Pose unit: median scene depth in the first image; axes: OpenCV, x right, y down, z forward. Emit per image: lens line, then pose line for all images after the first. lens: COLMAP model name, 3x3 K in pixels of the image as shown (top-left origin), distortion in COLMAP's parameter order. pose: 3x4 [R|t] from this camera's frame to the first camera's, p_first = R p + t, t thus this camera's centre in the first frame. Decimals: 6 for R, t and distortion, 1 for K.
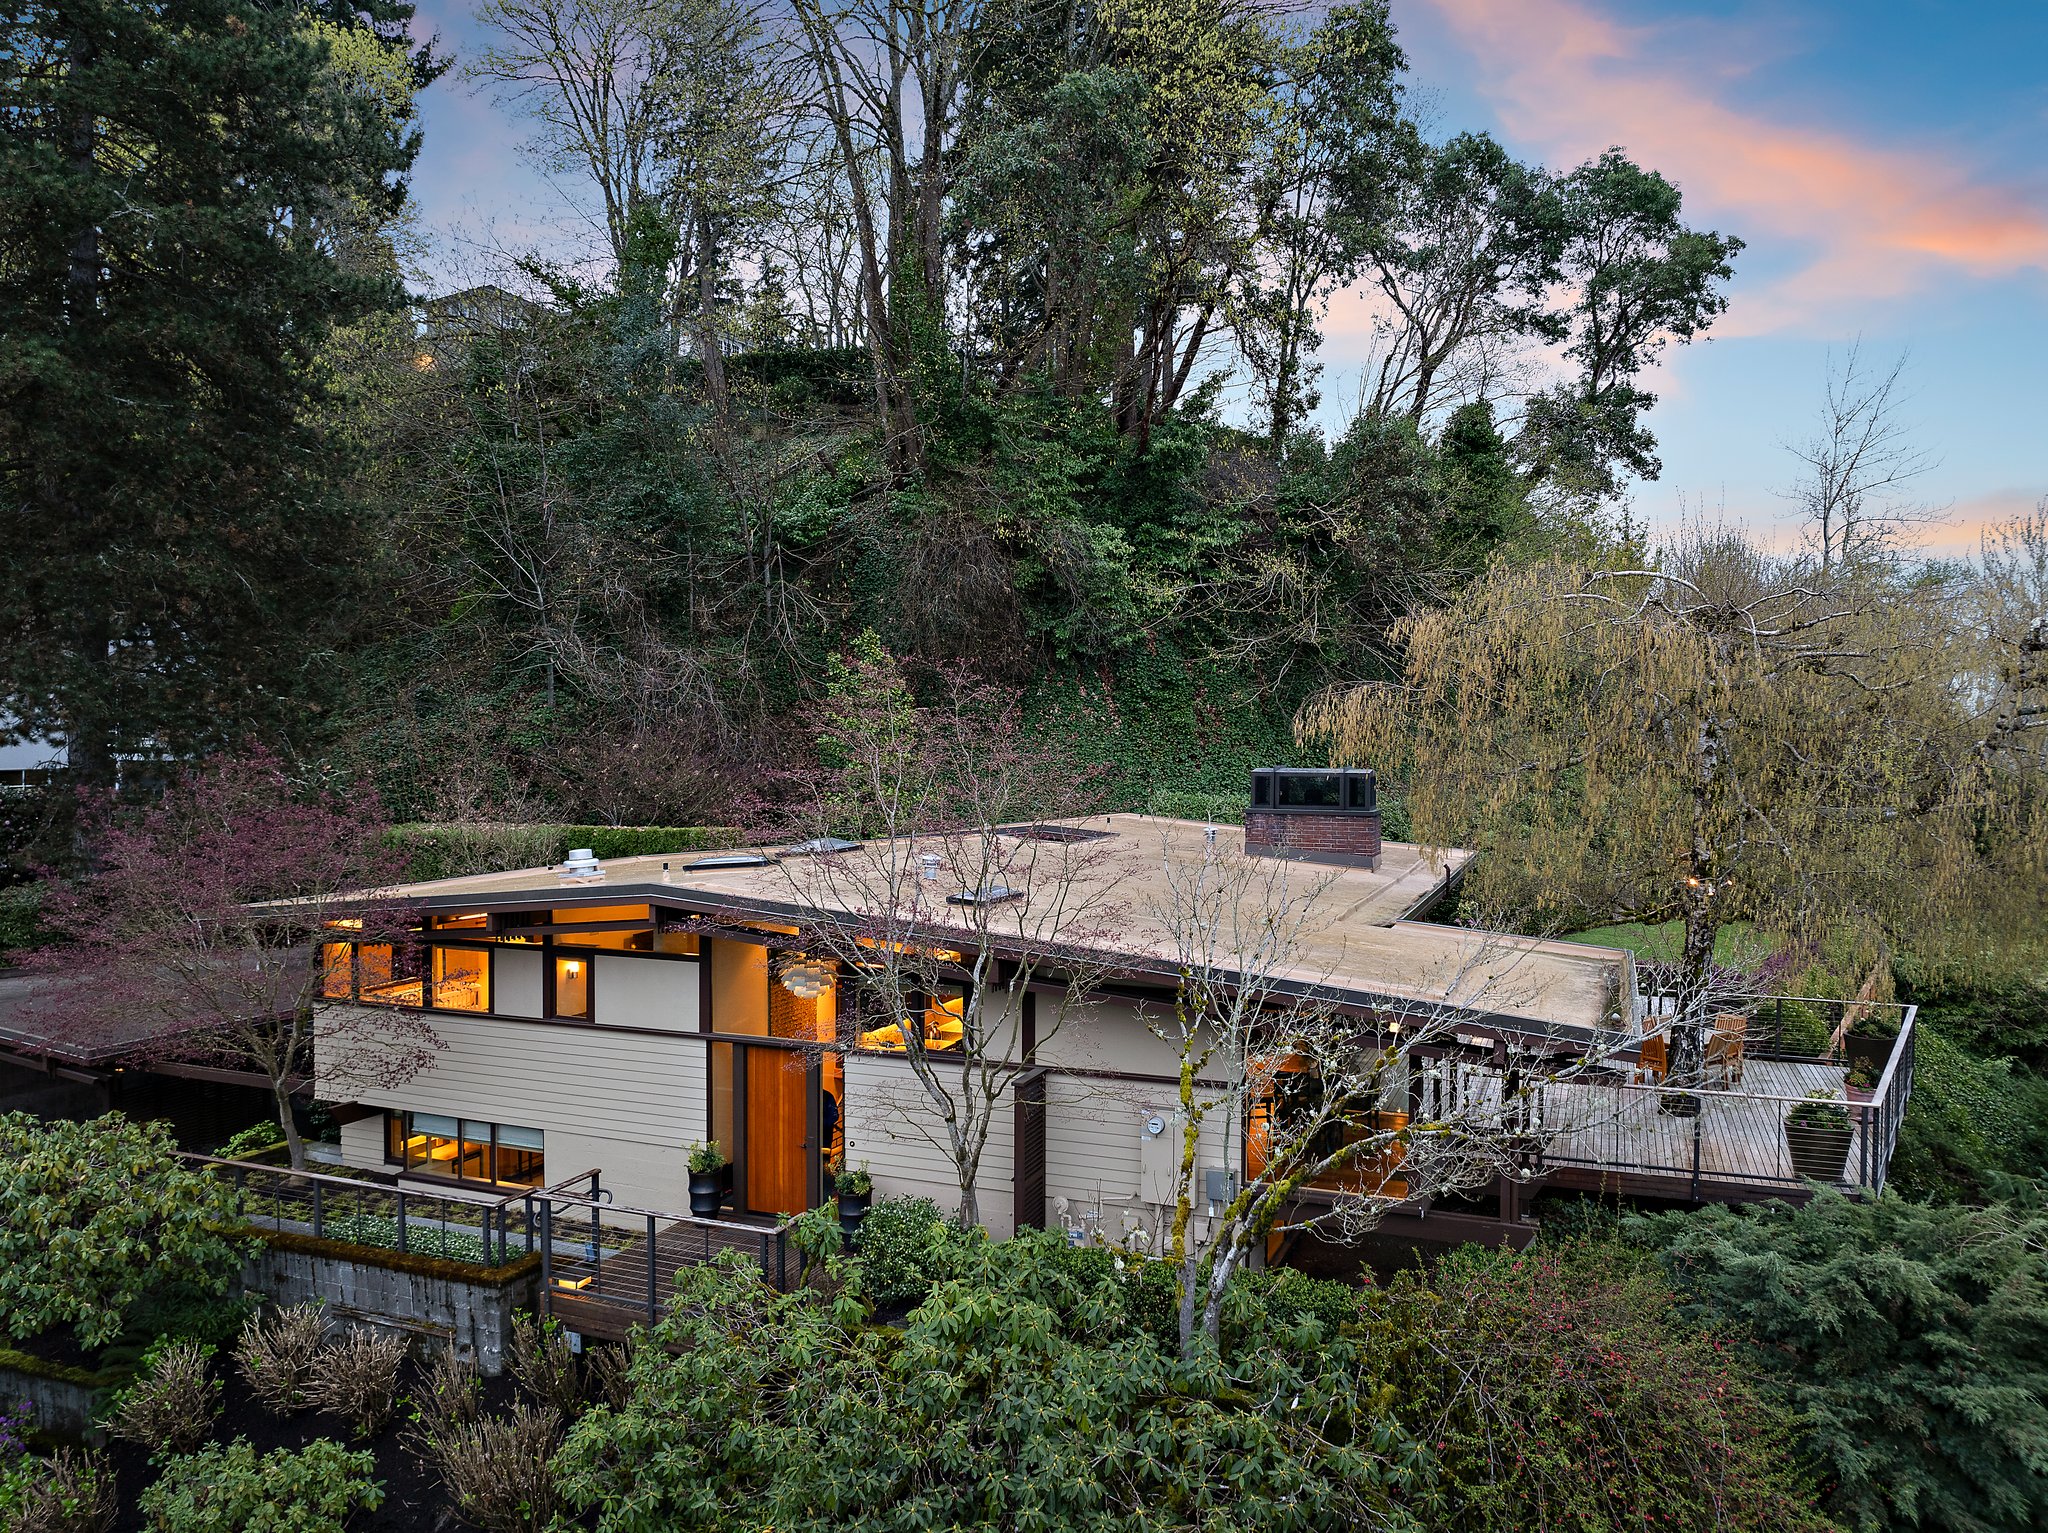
lens RADIAL K [[1437.5, 0, 1032.2], [0, 1437.5, 743.9], [0, 0, 1]] dist [-0.054365, 0.023719]
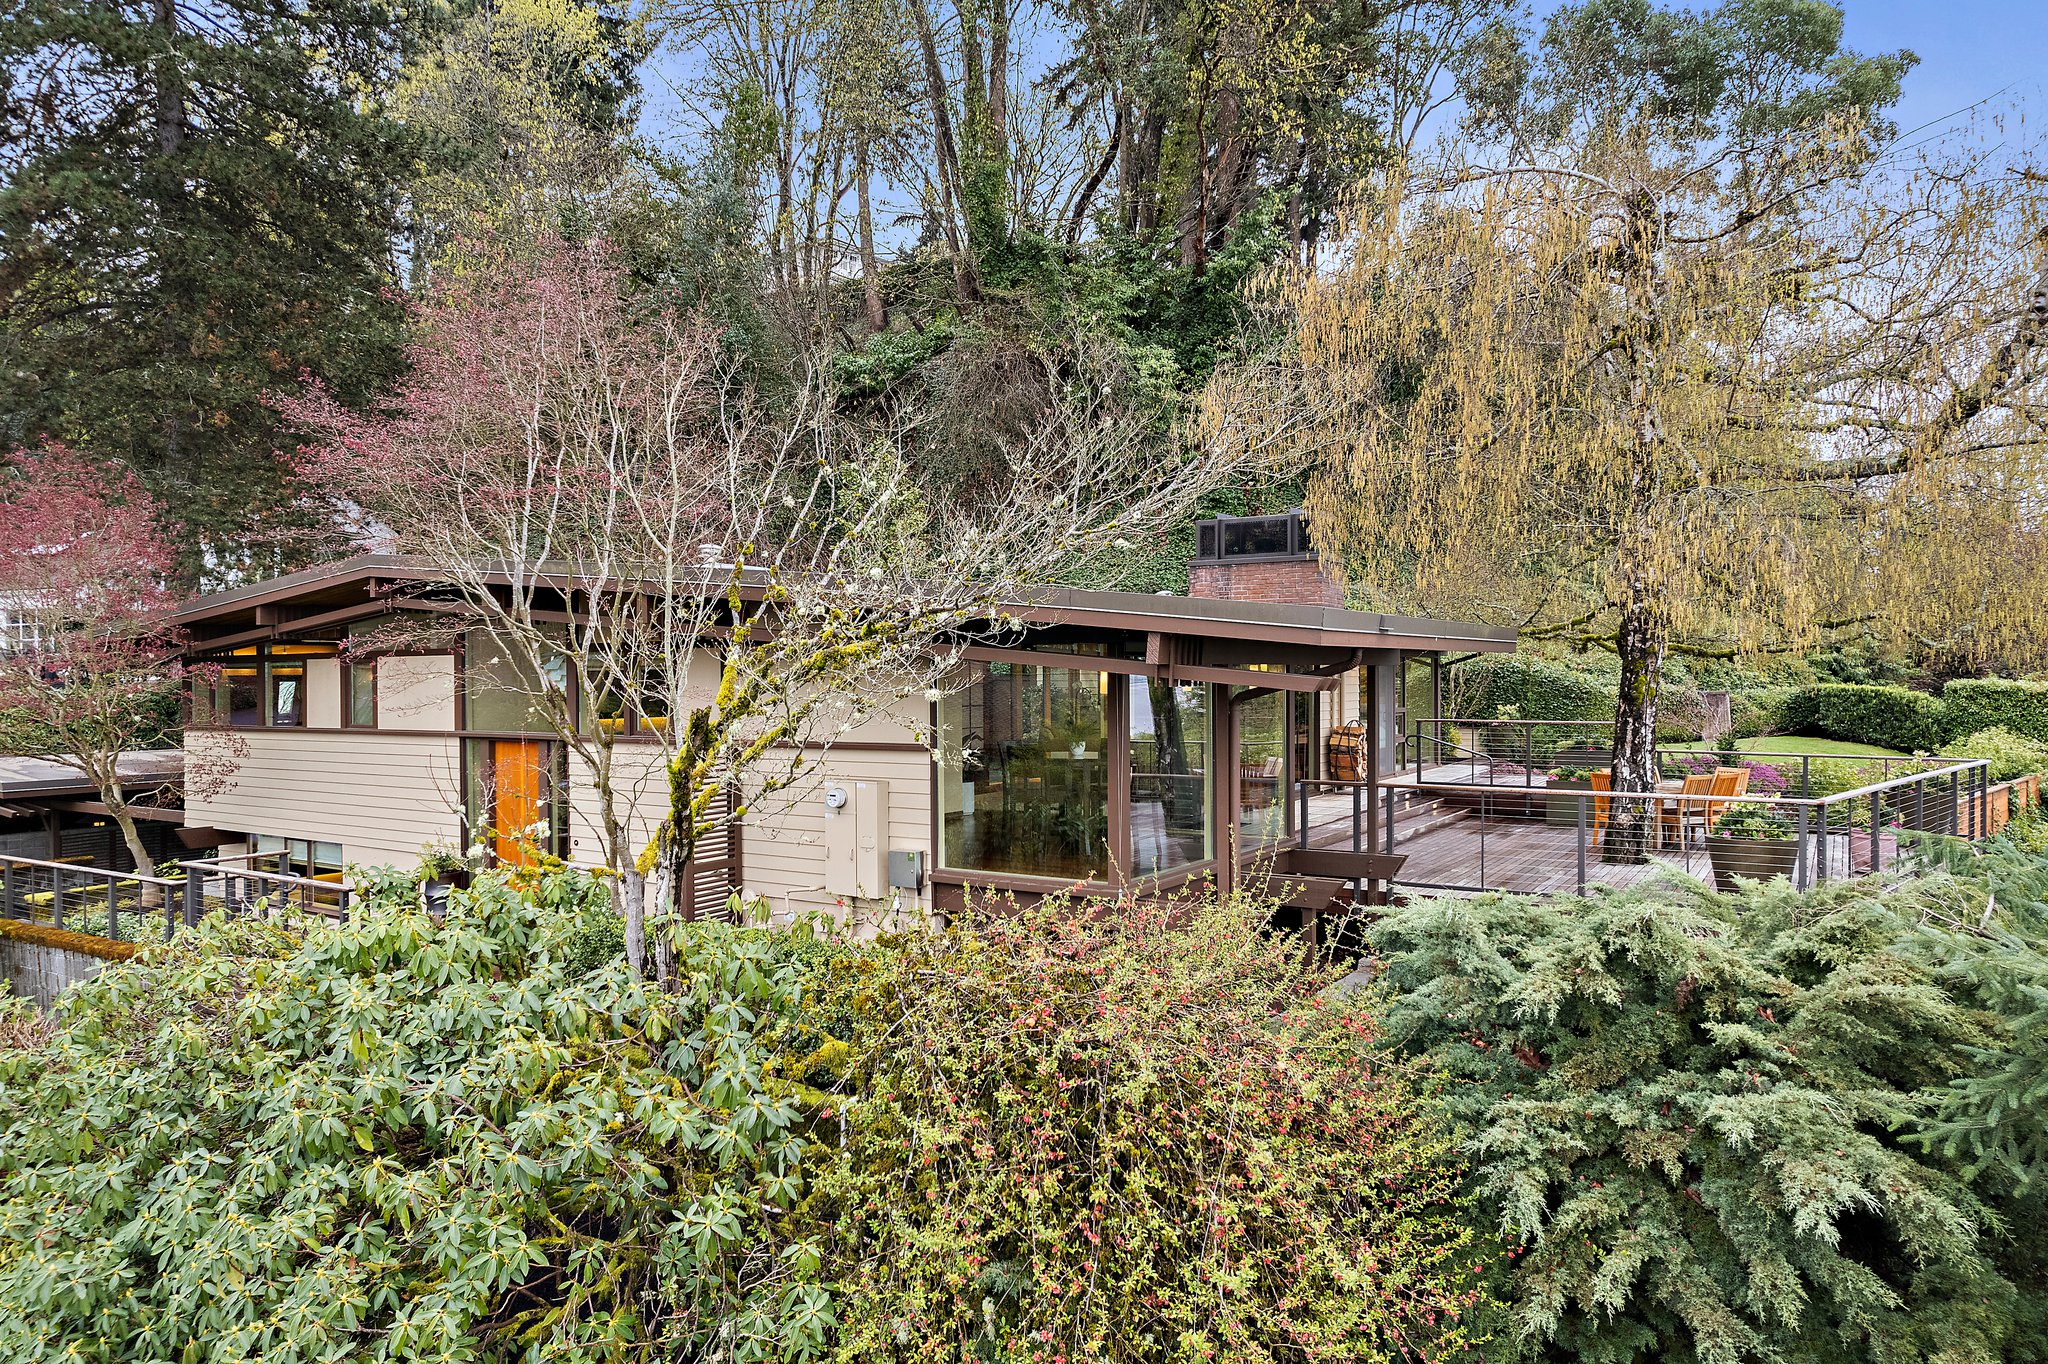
lens RADIAL K [[1285.7, 0, 1024.0], [0, 1285.7, 682.0], [0, 0, 1]] dist [-0.069290, 0.052885]
pose [[0.981949, -0.010125, -0.188873, 0.281269], [0.011107, 0.999930, 0.004145, 0.167058], [0.188818, -0.006168, 0.981993, 0.254112]]
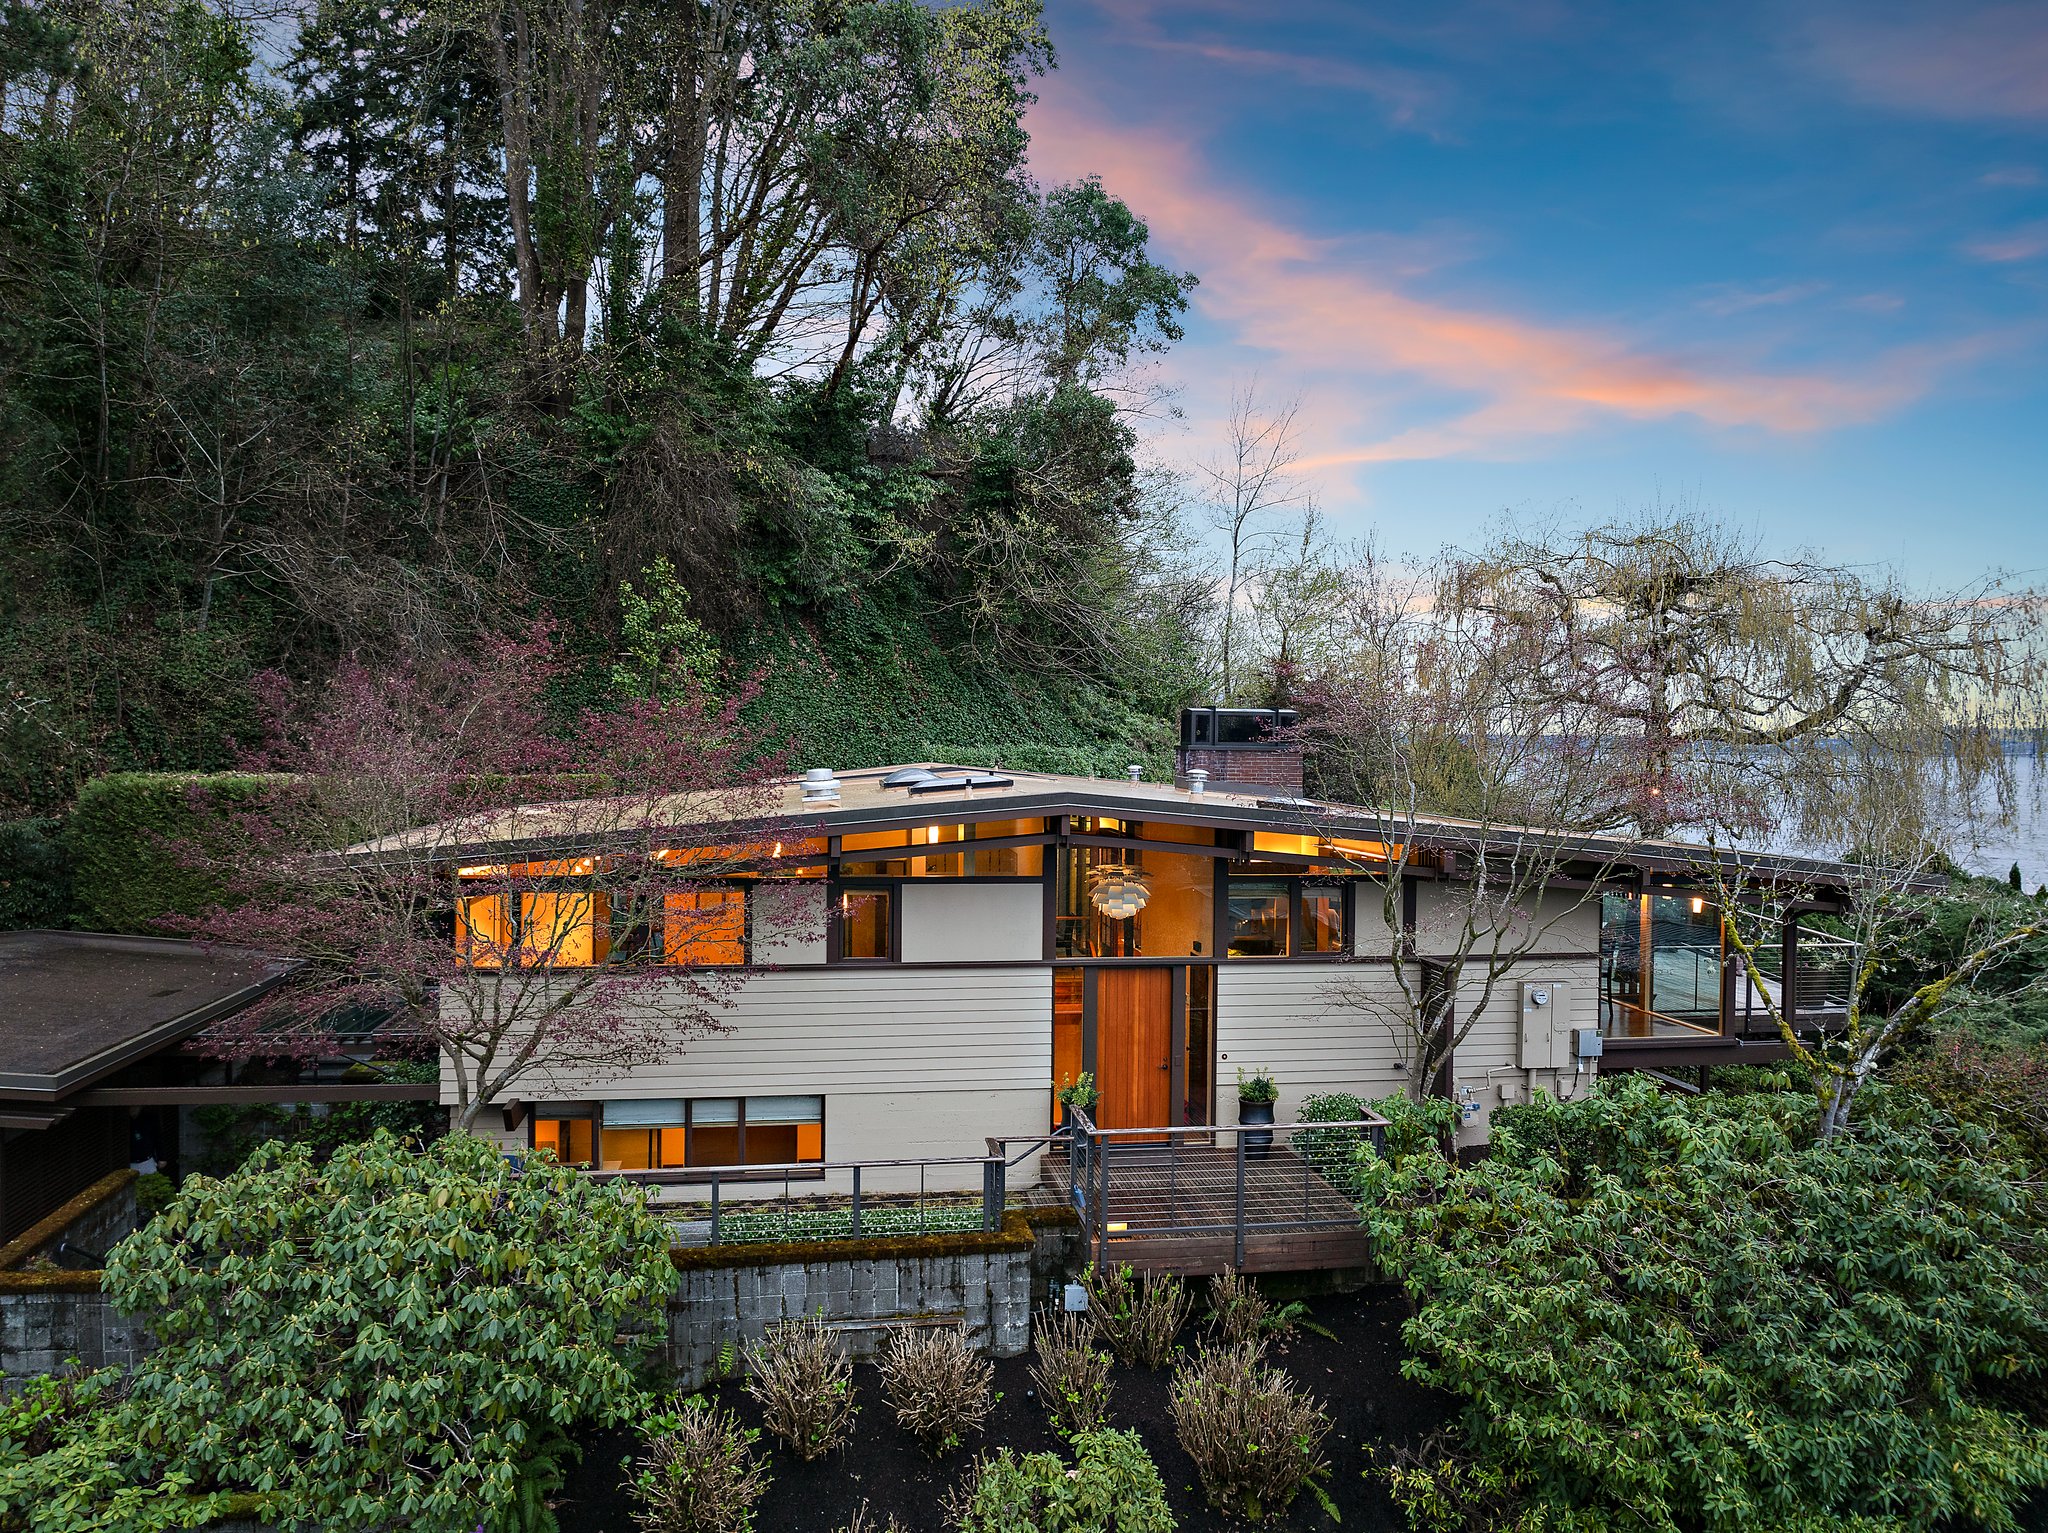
lens RADIAL K [[1443.0, 0, 1026.3], [0, 1443.0, 744.7], [0, 0, 1]] dist [-0.052708, 0.020219]
pose [[0.867354, 0.002592, 0.497686, -0.684671], [-0.005657, 0.999973, 0.004650, 0.058810], [-0.497660, -0.006848, 0.867345, 0.202422]]
